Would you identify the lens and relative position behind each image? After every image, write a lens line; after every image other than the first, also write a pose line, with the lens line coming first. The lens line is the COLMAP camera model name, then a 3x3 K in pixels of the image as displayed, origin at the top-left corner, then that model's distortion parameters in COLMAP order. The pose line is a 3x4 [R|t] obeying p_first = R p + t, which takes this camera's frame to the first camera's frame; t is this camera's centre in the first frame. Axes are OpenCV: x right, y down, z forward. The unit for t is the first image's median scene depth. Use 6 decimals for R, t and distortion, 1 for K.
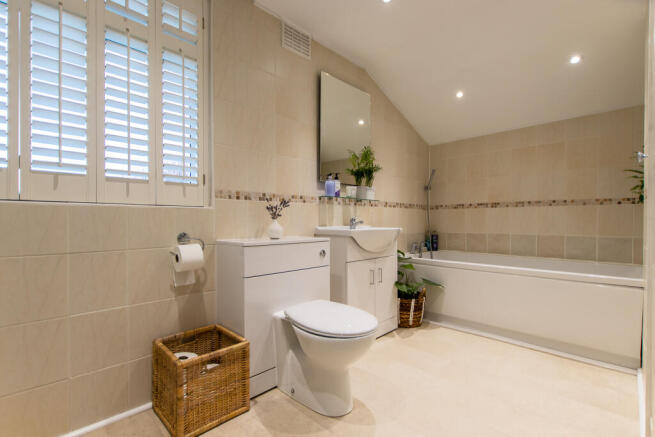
lens RADIAL K [[300.5, 0, 324.5], [0, 300.5, 218.7], [0, 0, 1]] dist [0.004814, -0.005366]
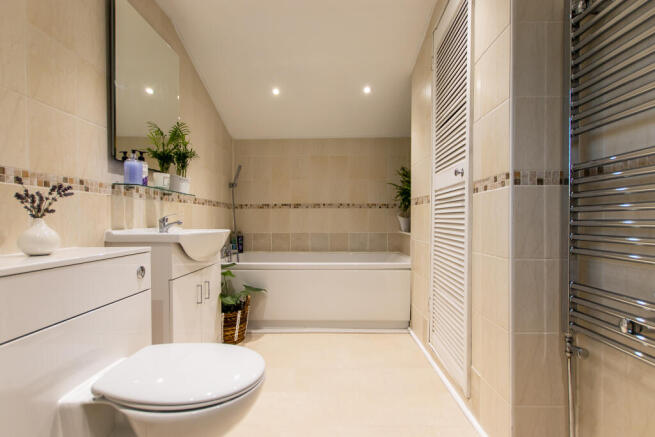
lens RADIAL K [[300.5, 0, 328.2], [0, 300.5, 222.9], [0, 0, 1]] dist [0.004814, -0.005366]
pose [[0.710973, -0.006520, 0.703189, -0.130874], [-0.003137, 0.999918, 0.012443, 0.001047], [-0.703212, -0.011053, 0.710894, 0.199662]]
